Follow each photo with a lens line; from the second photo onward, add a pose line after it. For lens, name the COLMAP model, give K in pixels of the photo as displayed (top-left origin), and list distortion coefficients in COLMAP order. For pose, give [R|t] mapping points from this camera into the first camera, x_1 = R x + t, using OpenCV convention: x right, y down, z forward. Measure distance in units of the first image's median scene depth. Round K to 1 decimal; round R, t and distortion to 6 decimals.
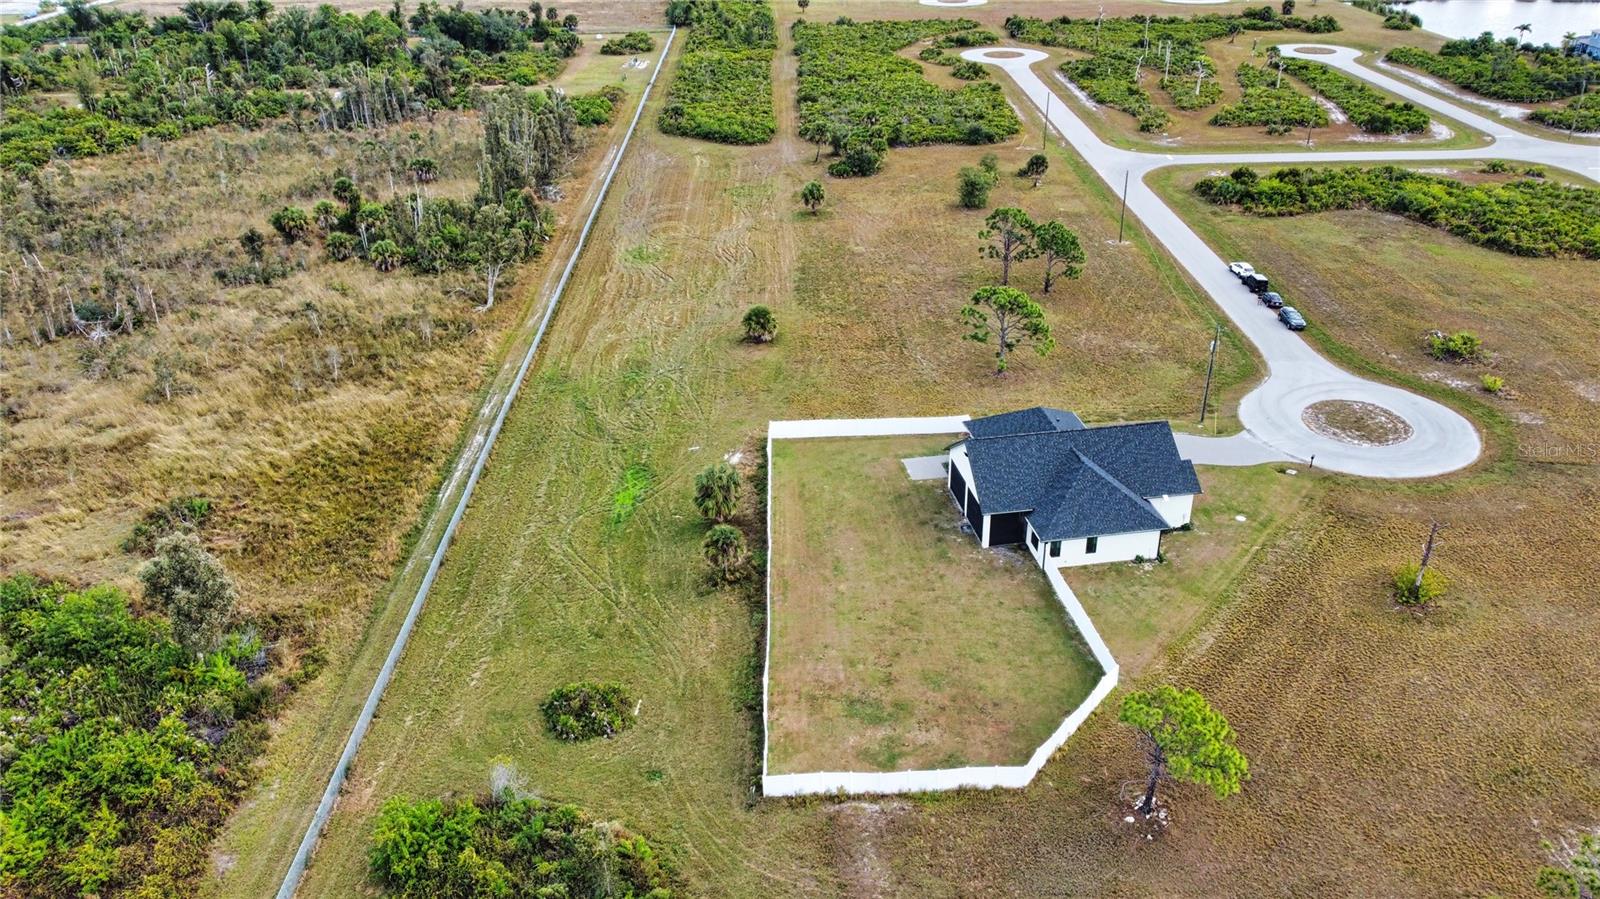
lens RADIAL K [[1200.1, 0, 800.0], [0, 1200.1, 449.5], [0, 0, 1]] dist [-0.000553, 0.000949]
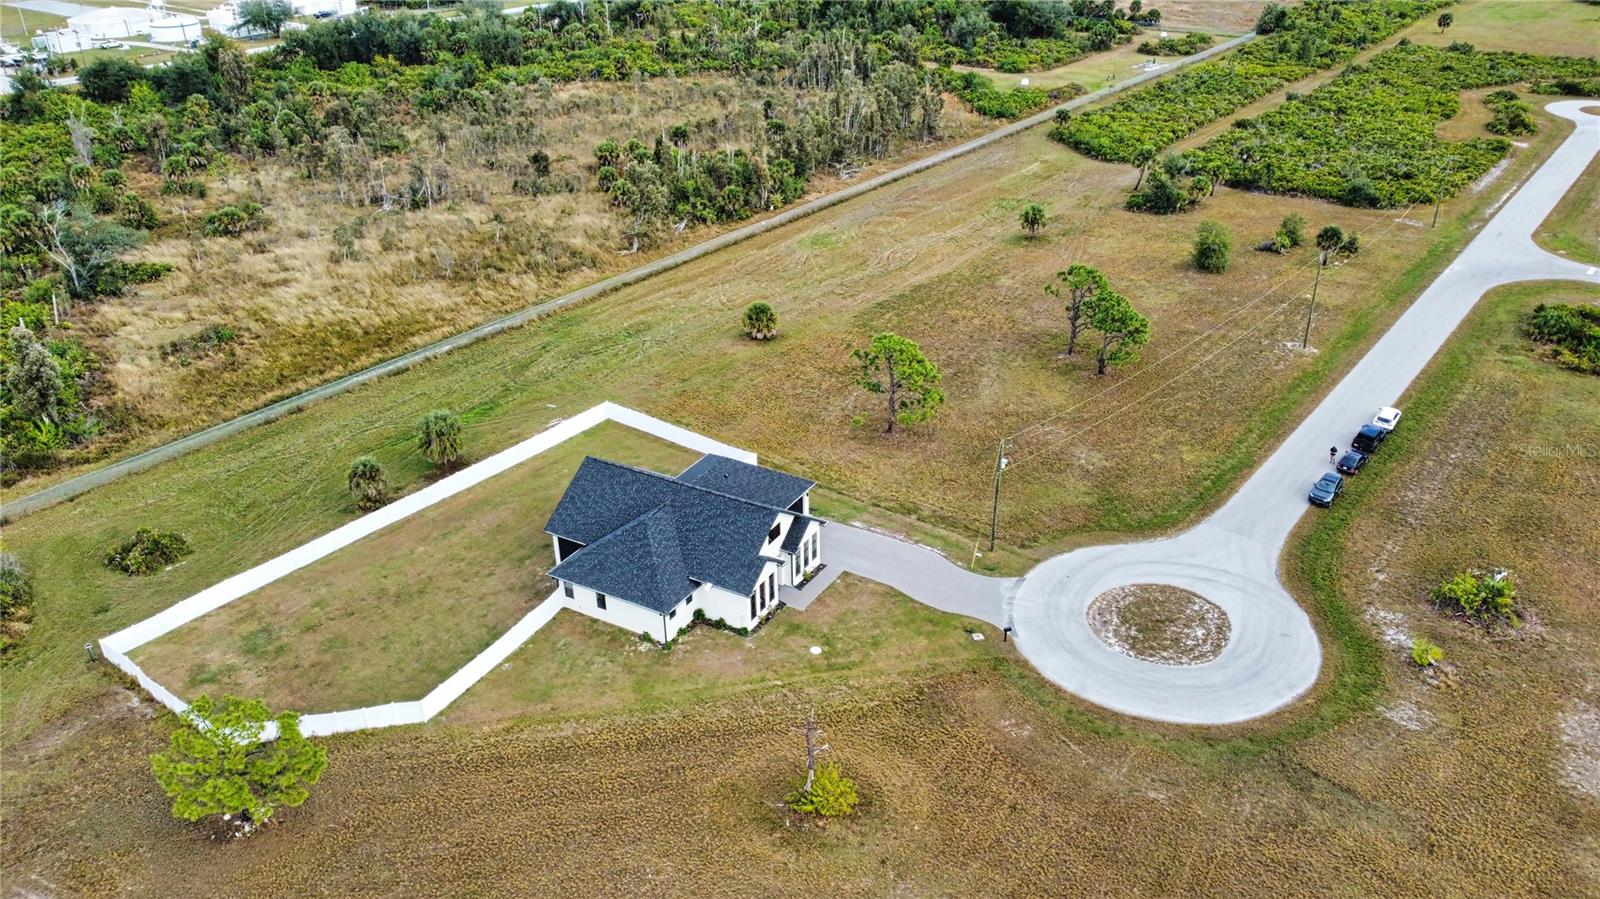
lens RADIAL K [[1194.4, 0, 800.0], [0, 1194.4, 449.5], [0, 0, 1]] dist [-0.006472, -0.004145]
pose [[0.776158, 0.298728, -0.555284, 0.569999], [-0.291491, 0.950890, 0.104117, -0.116023], [0.559117, 0.081049, 0.825118, 0.218561]]
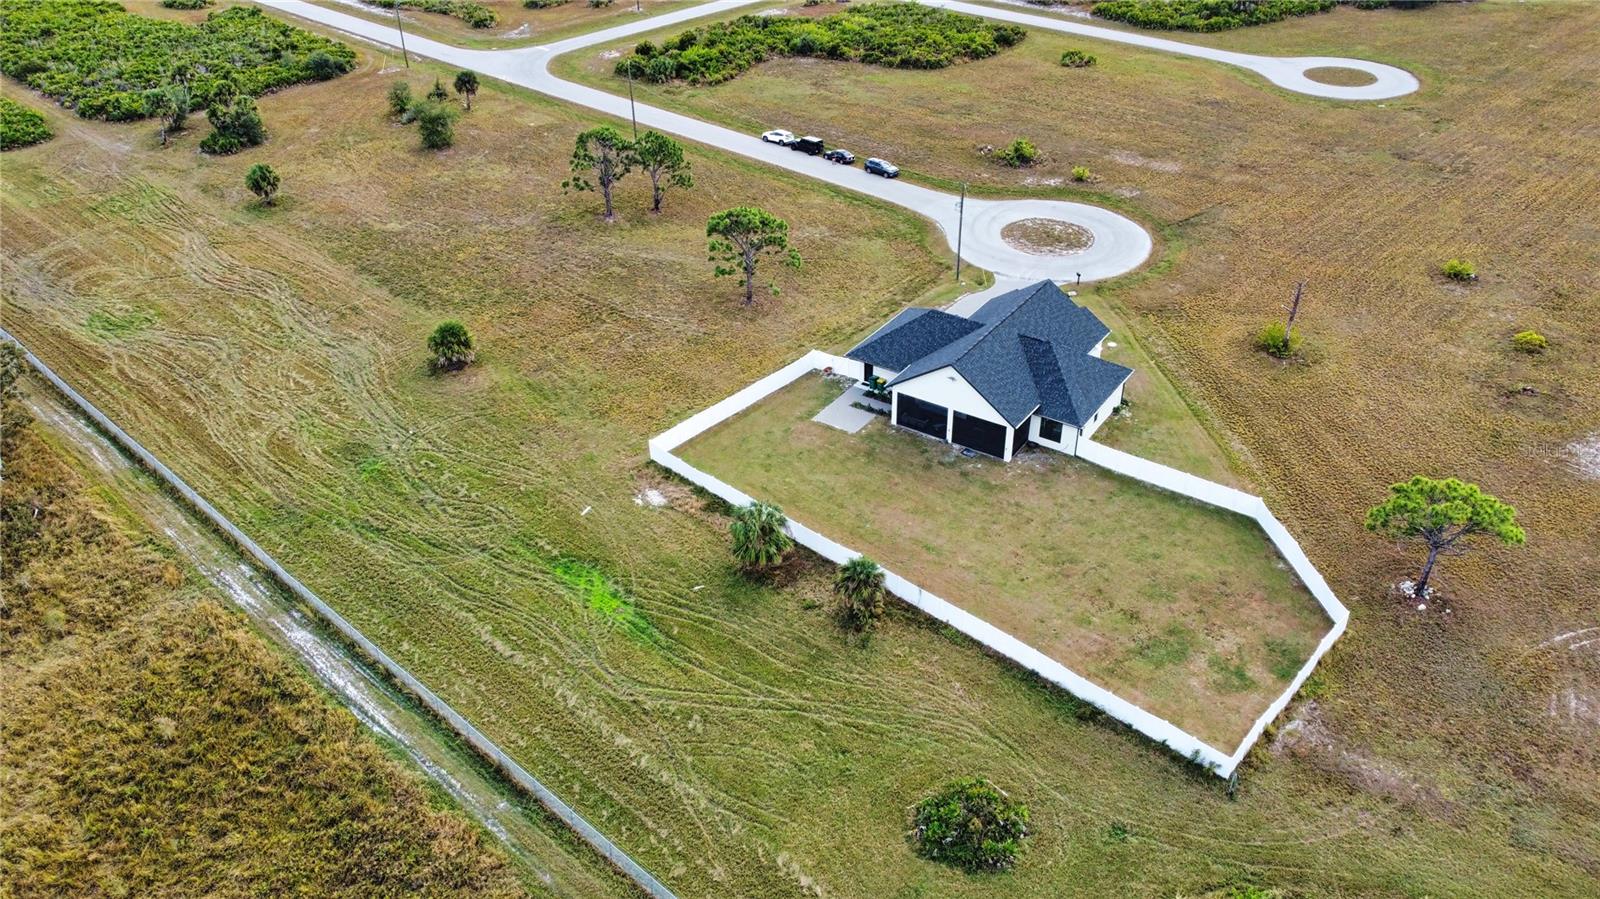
lens RADIAL K [[1200.1, 0, 800.0], [0, 1200.1, 449.5], [0, 0, 1]] dist [-0.000553, 0.000949]
pose [[0.691600, -0.393164, 0.605897, -0.378195], [0.339046, 0.917418, 0.208306, -0.128353], [-0.637760, 0.061363, 0.767787, 0.262360]]
